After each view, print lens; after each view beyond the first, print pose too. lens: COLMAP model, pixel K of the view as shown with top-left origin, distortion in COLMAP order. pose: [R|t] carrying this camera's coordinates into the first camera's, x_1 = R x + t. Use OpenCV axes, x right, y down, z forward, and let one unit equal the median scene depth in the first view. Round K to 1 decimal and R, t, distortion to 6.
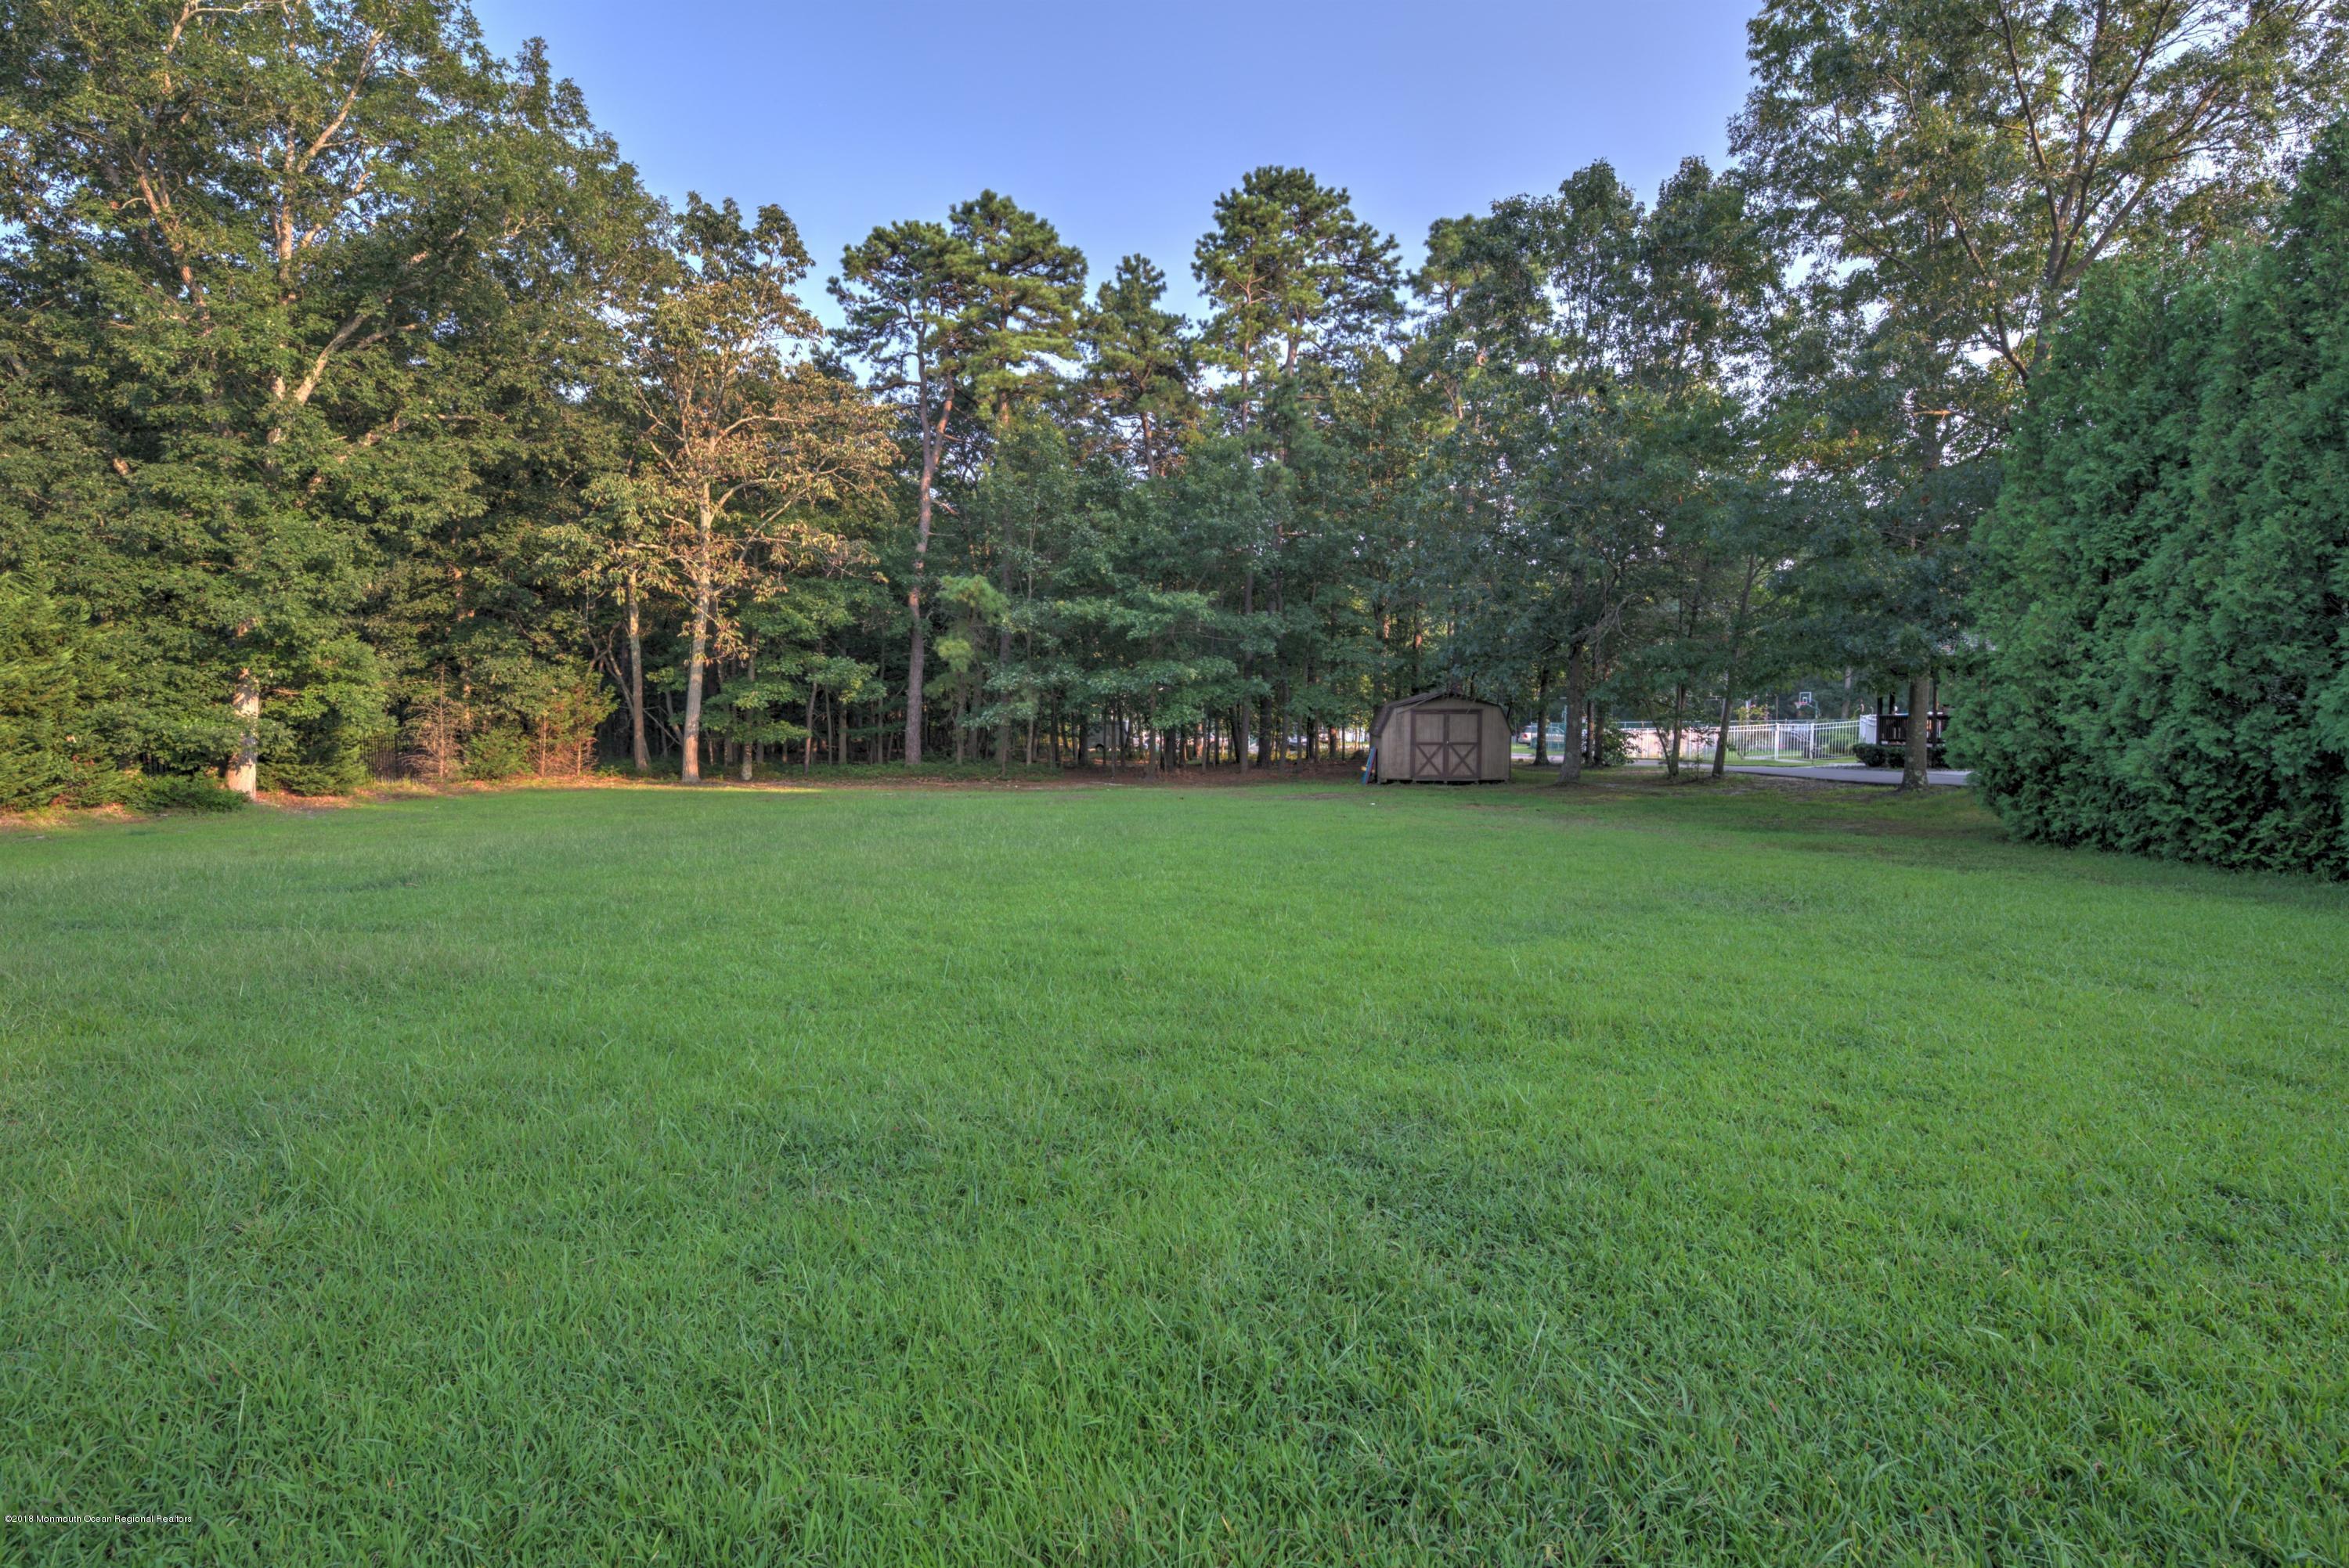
lens RADIAL K [[1136.9, 0, 1157.0], [0, 1136.9, 802.9], [0, 0, 1]] dist [-0.015464, -0.002236]
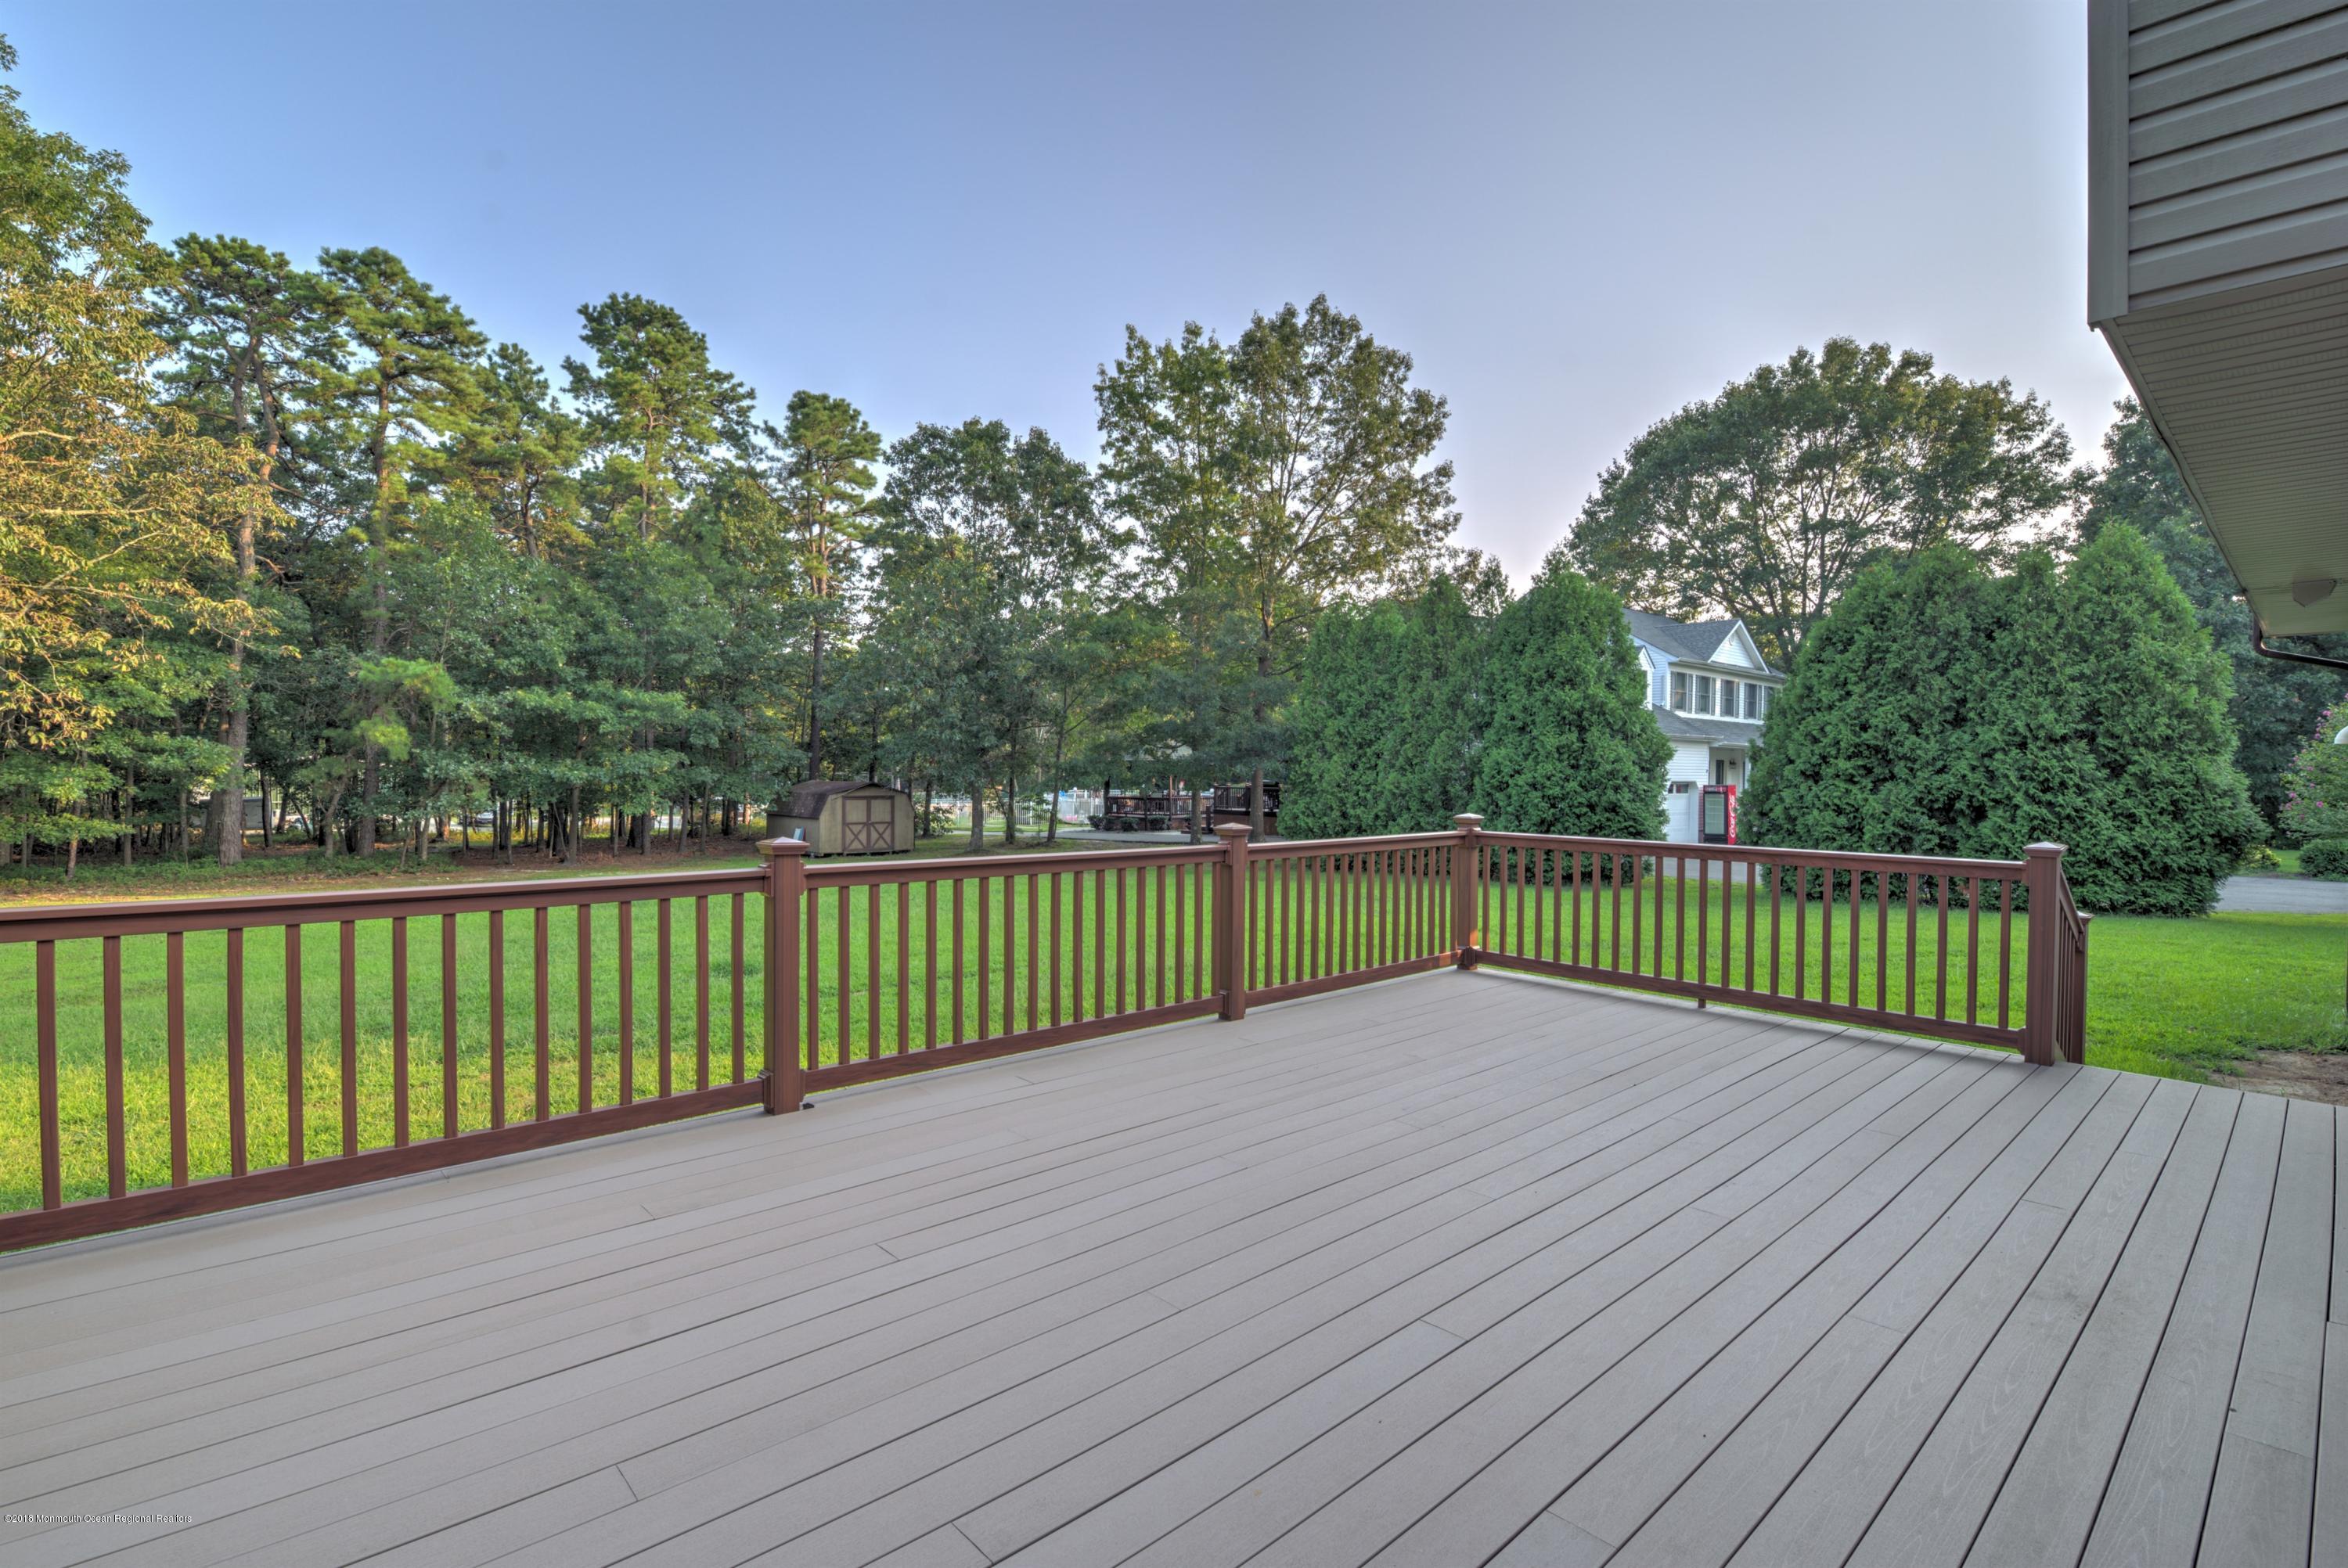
lens RADIAL K [[1095.4, 0, 1177.1], [0, 1095.4, 774.8], [0, 0, 1]] dist [-0.003802, -0.001473]
pose [[0.688796, 0.005313, 0.724936, -0.376644], [0.052950, 0.996934, -0.057616, -0.016904], [-0.723019, 0.078071, 0.686402, -0.079171]]
